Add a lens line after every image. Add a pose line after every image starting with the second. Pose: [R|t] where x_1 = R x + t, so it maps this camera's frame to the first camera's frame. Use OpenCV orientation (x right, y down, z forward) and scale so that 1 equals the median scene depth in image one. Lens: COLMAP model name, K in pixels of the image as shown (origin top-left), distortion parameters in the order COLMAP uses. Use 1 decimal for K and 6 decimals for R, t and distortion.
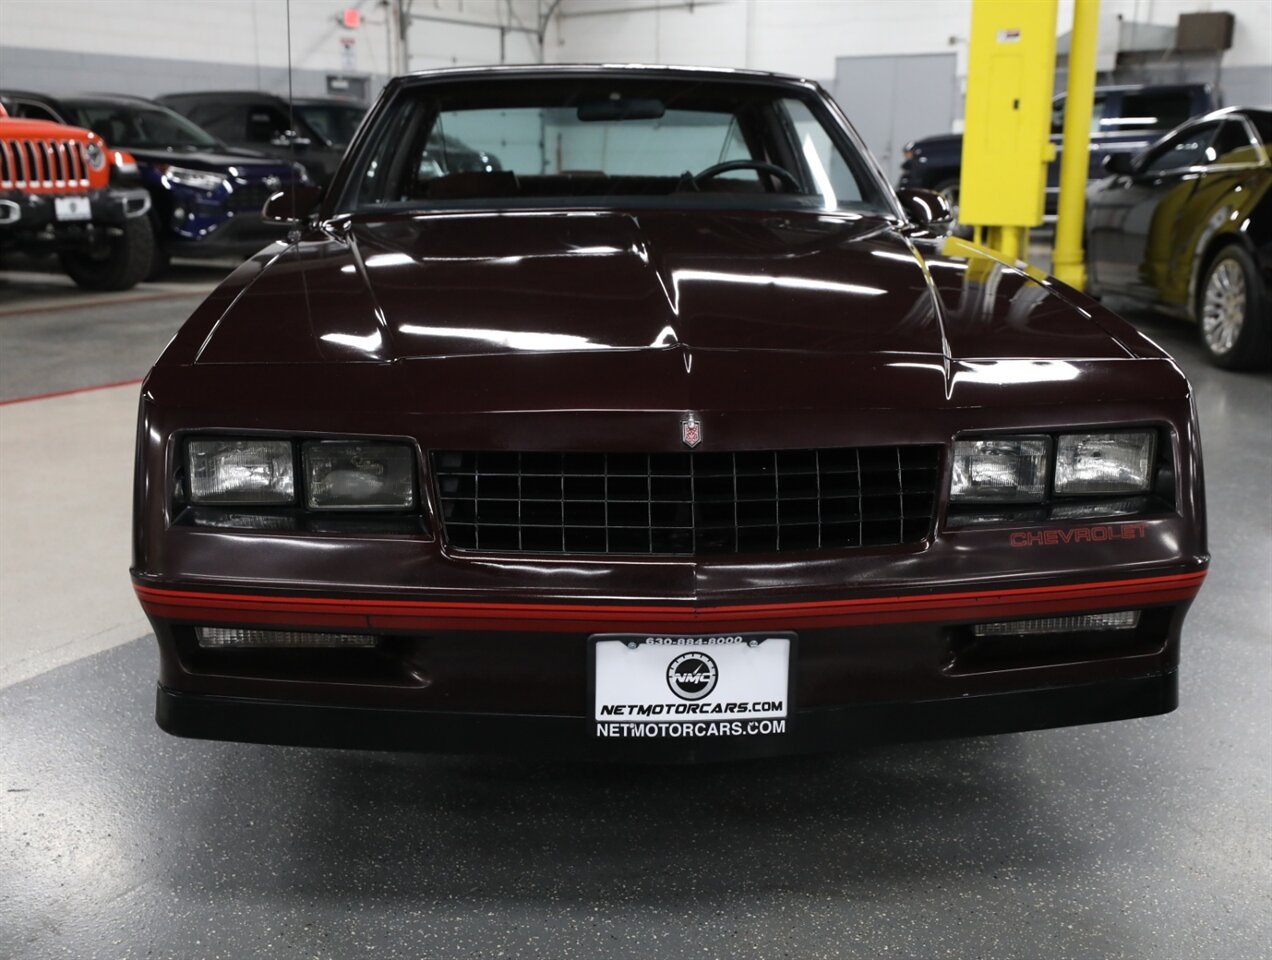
lens RADIAL K [[1354.3, 0, 636.0], [0, 1354.3, 480.0], [0, 0, 1]] dist [0.032911, 0.038364]
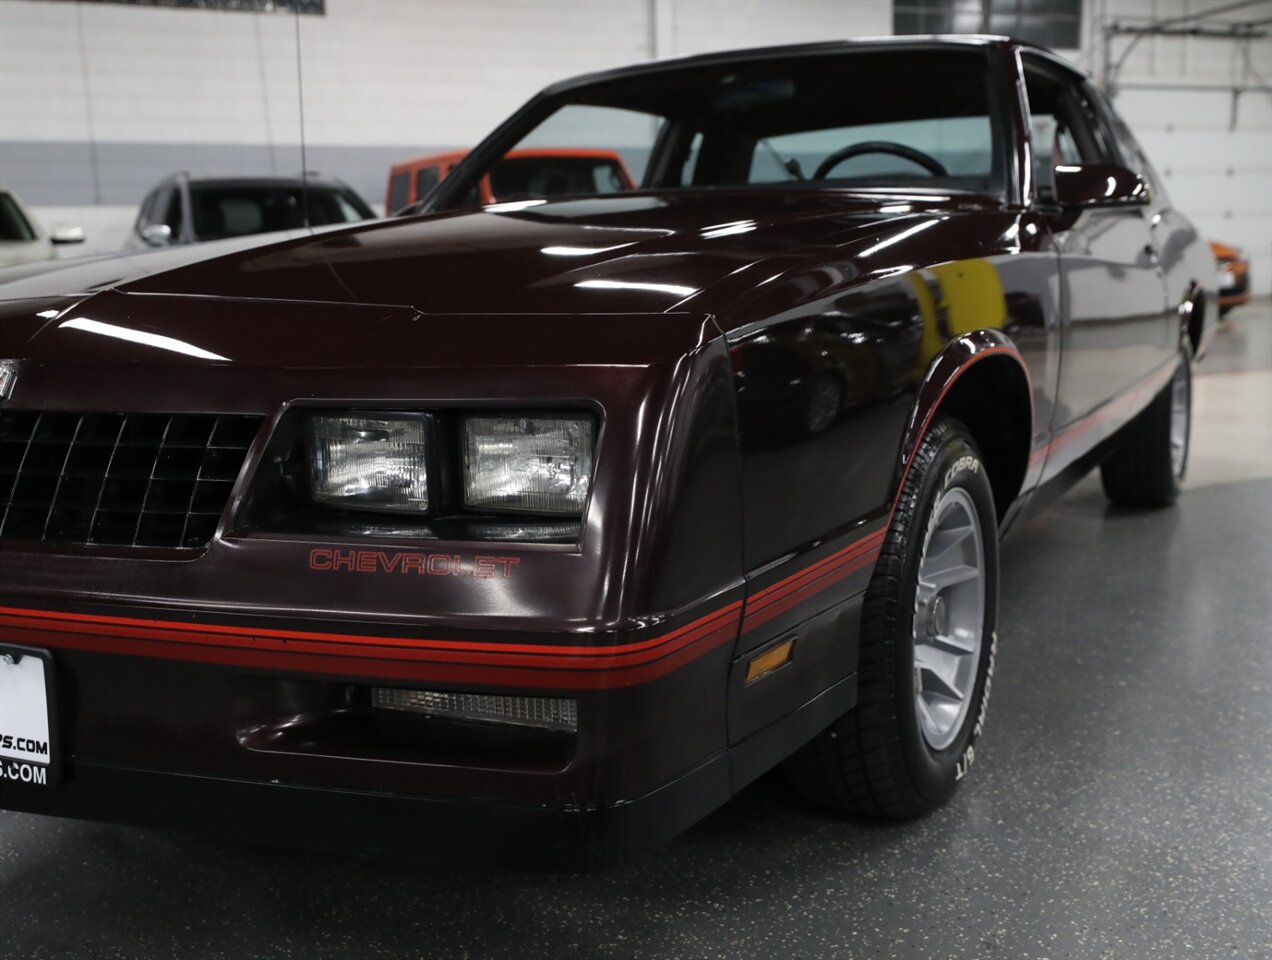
lens RADIAL K [[1354.3, 0, 636.0], [0, 1354.3, 480.0], [0, 0, 1]] dist [0.032911, 0.038364]
pose [[0.839856, 0.057924, -0.539710, 0.773725], [-0.095932, 0.994478, -0.042551, 0.018426], [0.534265, 0.087513, 0.840775, 0.514412]]
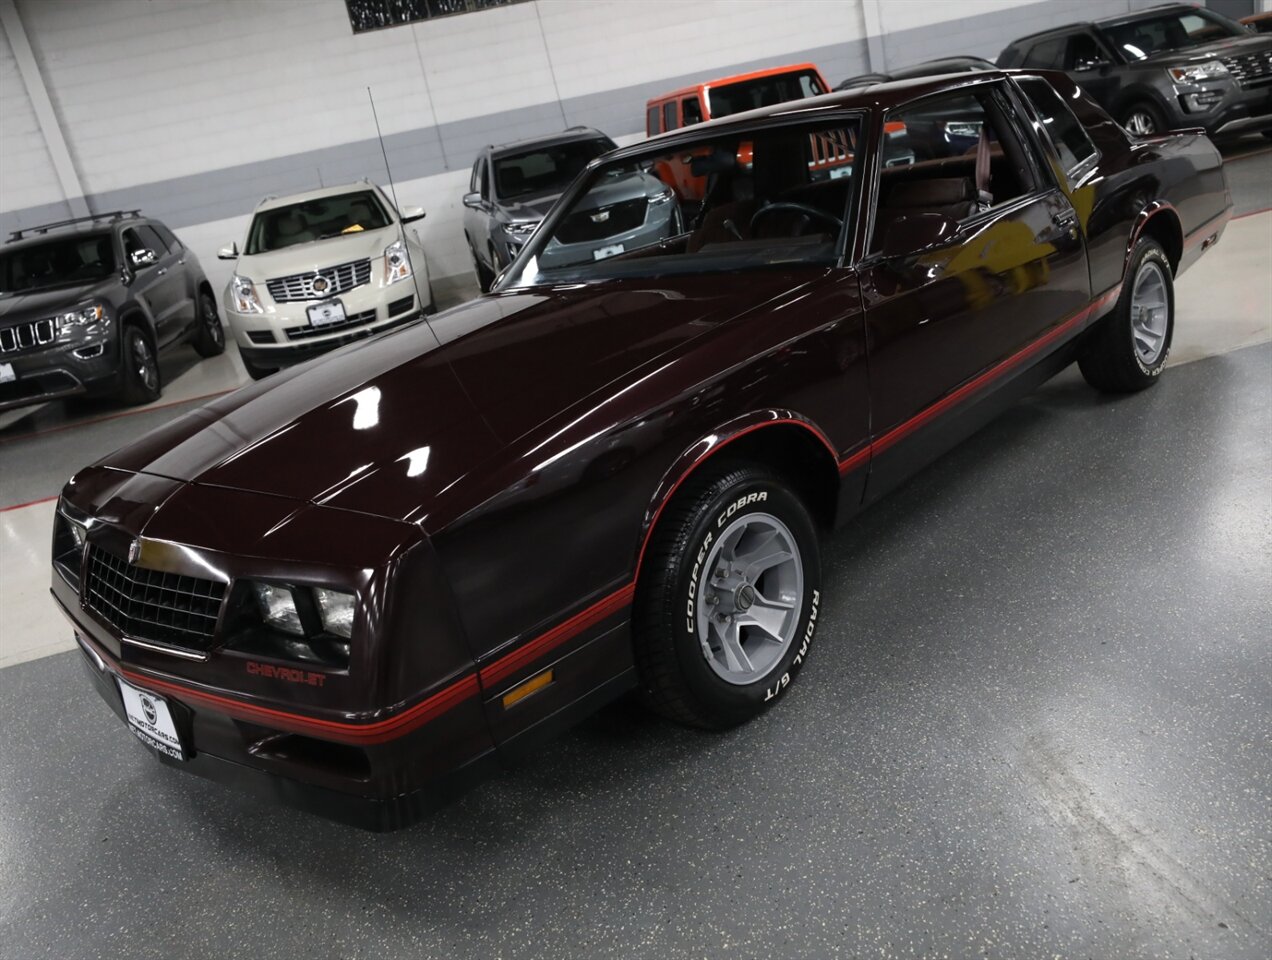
lens RADIAL K [[1054.5, 0, 636.0], [0, 1054.5, 480.0], [0, 0, 1]] dist [0.001762, 0.023574]
pose [[0.663842, 0.092335, -0.742151, 1.234751], [0.020957, 0.989663, 0.141875, -0.261548], [0.747579, -0.109736, 0.655045, 0.642879]]
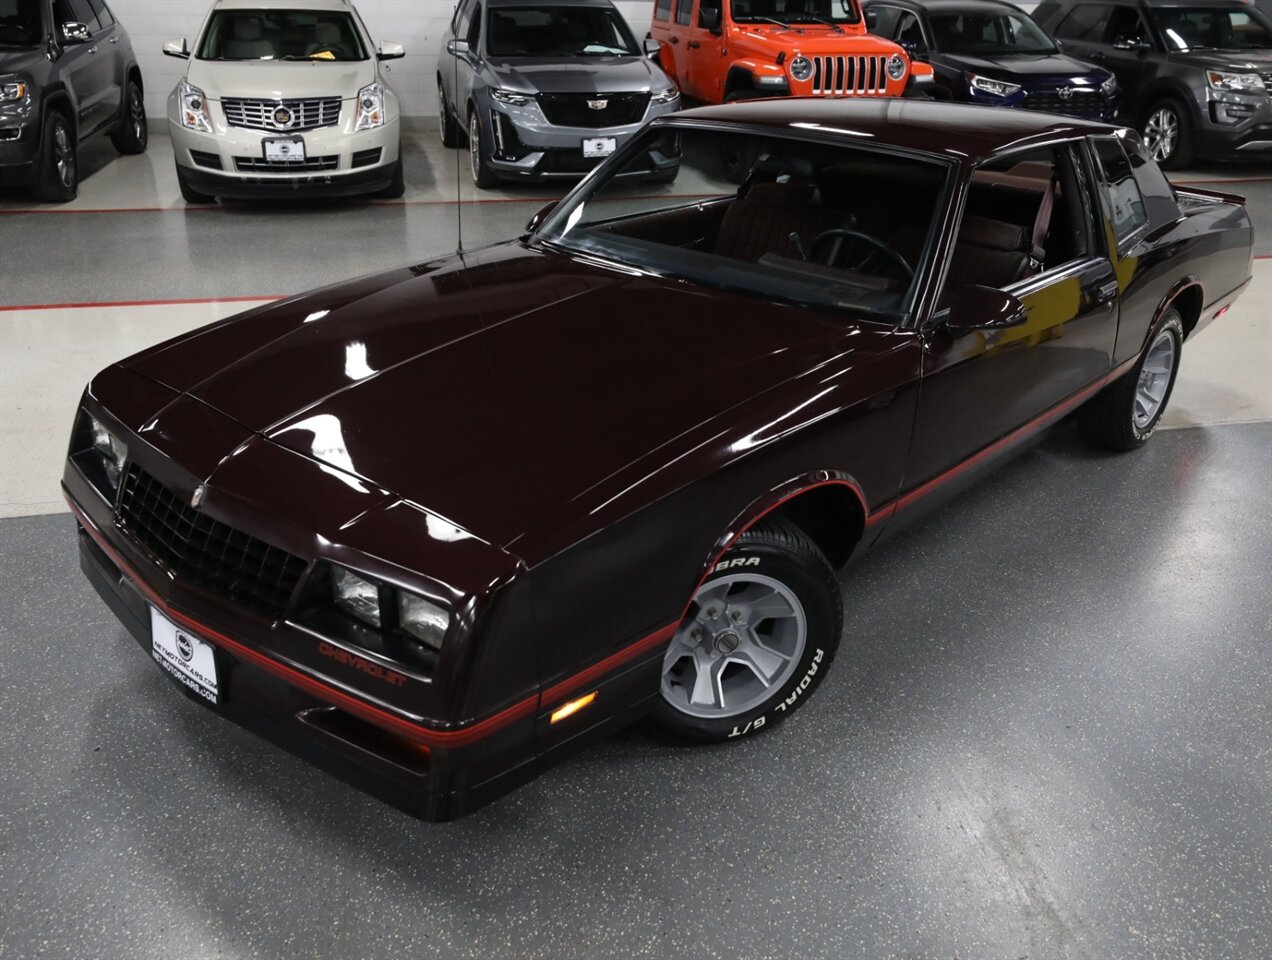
lens RADIAL K [[1138.1, 0, 636.0], [0, 1138.1, 480.0], [0, 0, 1]] dist [0.015163, 0.019949]
pose [[0.691055, 0.297149, -0.658897, 1.181877], [-0.183559, 0.953850, 0.237648, -0.436762], [0.699106, -0.043282, 0.713707, 0.422618]]
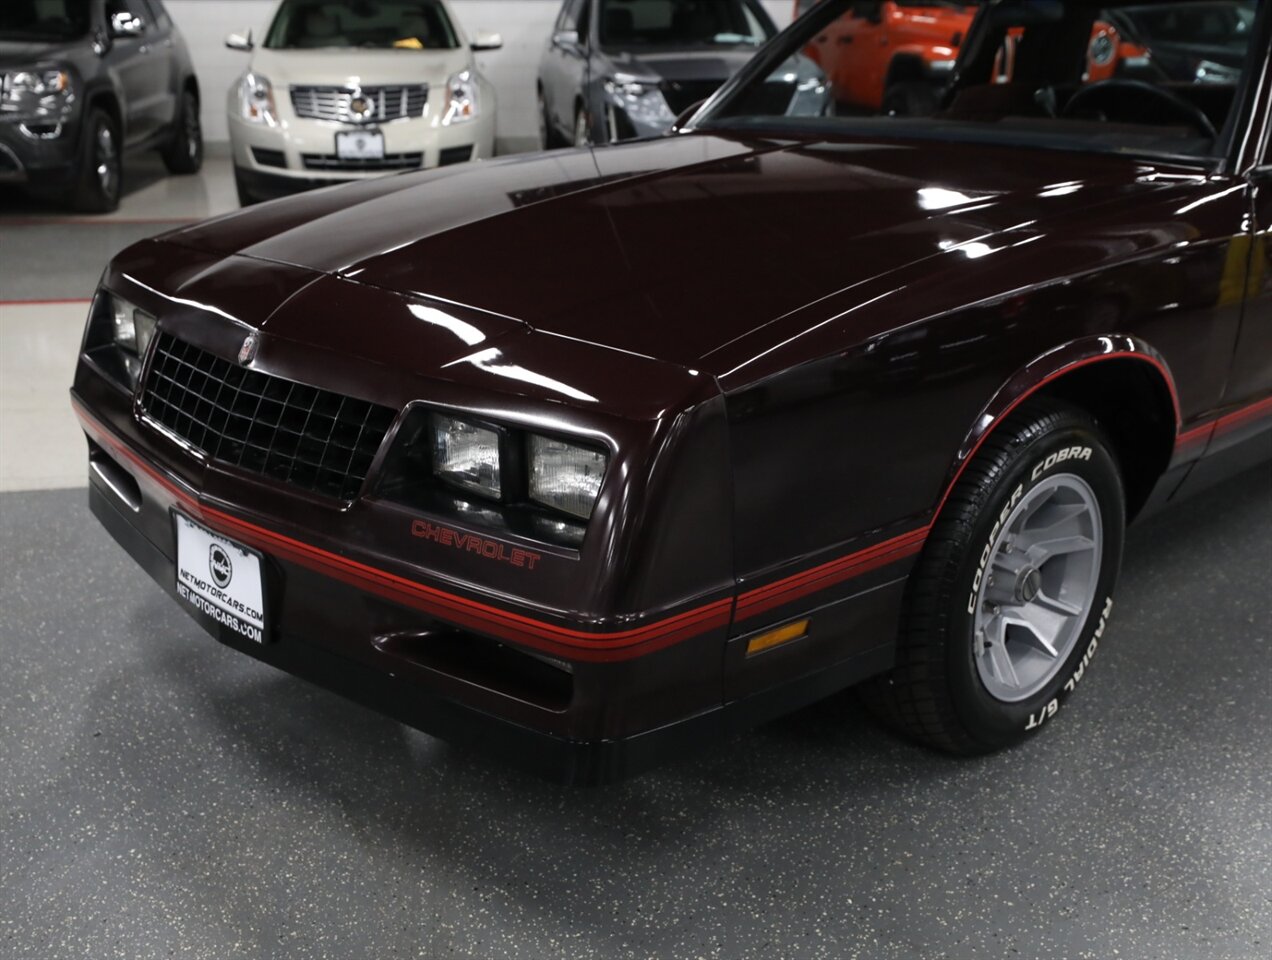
lens RADIAL K [[1354.3, 0, 636.0], [0, 1354.3, 480.0], [0, 0, 1]] dist [0.032911, 0.038364]
pose [[0.628228, 0.237122, -0.741015, 1.041345], [-0.177732, 0.970980, 0.160030, -0.159638], [0.757457, 0.031167, 0.652140, 0.515104]]
